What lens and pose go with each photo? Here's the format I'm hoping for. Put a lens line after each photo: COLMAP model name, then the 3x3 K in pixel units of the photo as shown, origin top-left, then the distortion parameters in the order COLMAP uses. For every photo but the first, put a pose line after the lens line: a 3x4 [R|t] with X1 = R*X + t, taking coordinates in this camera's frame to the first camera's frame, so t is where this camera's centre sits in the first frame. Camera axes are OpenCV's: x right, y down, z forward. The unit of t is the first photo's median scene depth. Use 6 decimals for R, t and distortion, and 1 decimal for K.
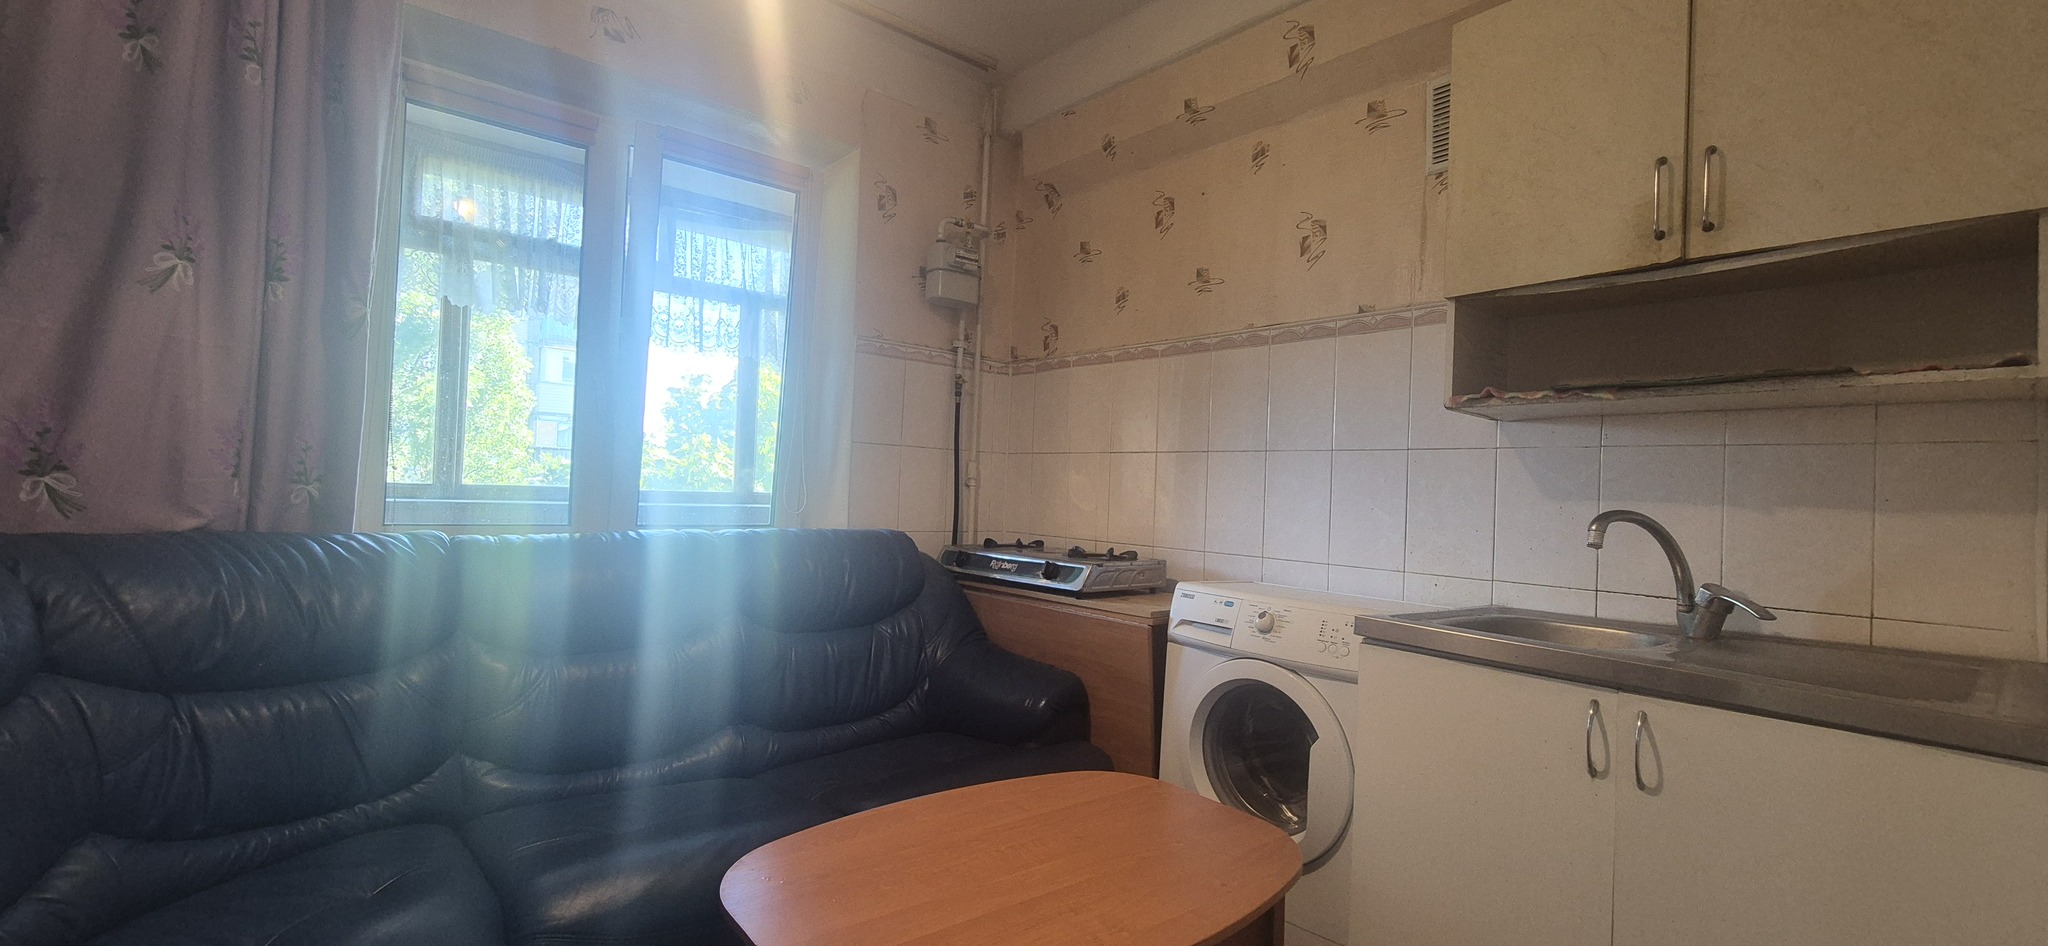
lens RADIAL K [[840.7, 0, 1020.5], [0, 840.7, 473.3], [0, 0, 1]] dist [-0.002198, 0.001331]
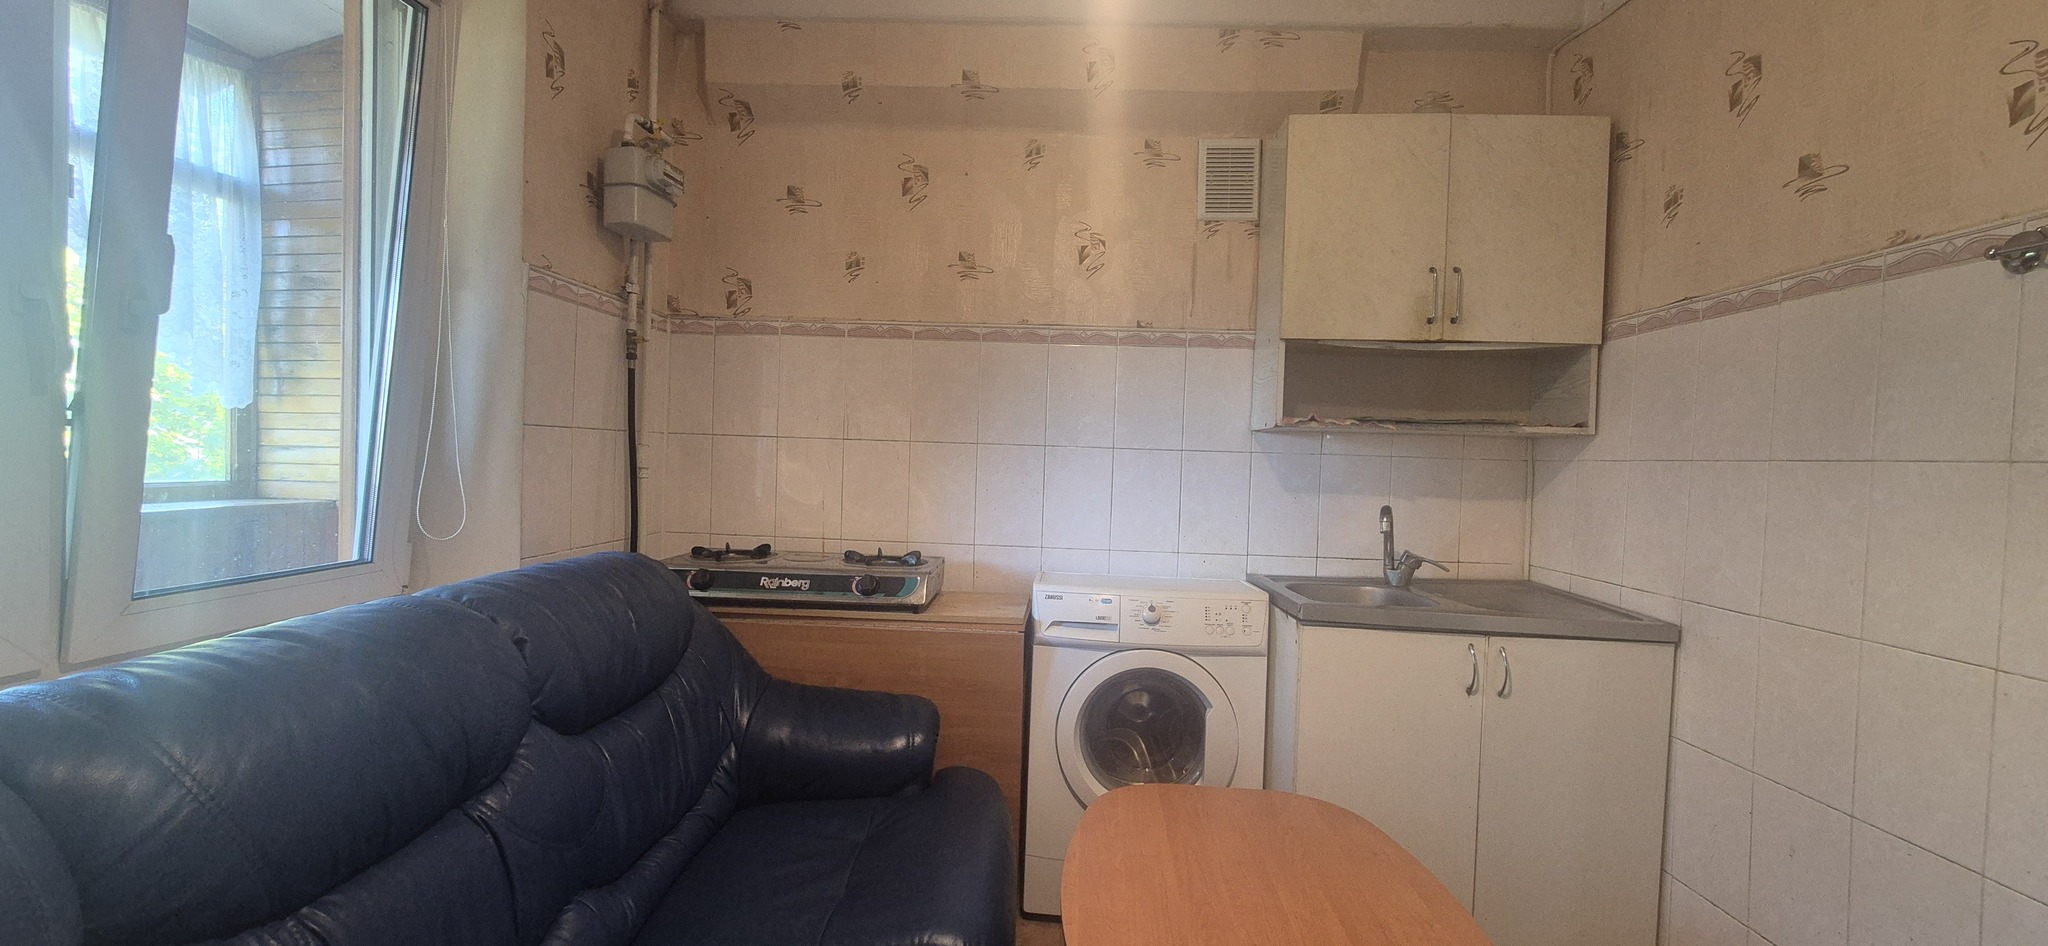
lens RADIAL K [[840.7, 0, 1013.6], [0, 840.7, 471.4], [0, 0, 1]] dist [-0.002198, 0.001331]
pose [[0.684463, -0.033236, 0.728289, -0.487325], [-0.019598, 0.997761, 0.063951, -0.059242], [-0.728784, -0.058045, 0.682279, 0.303104]]
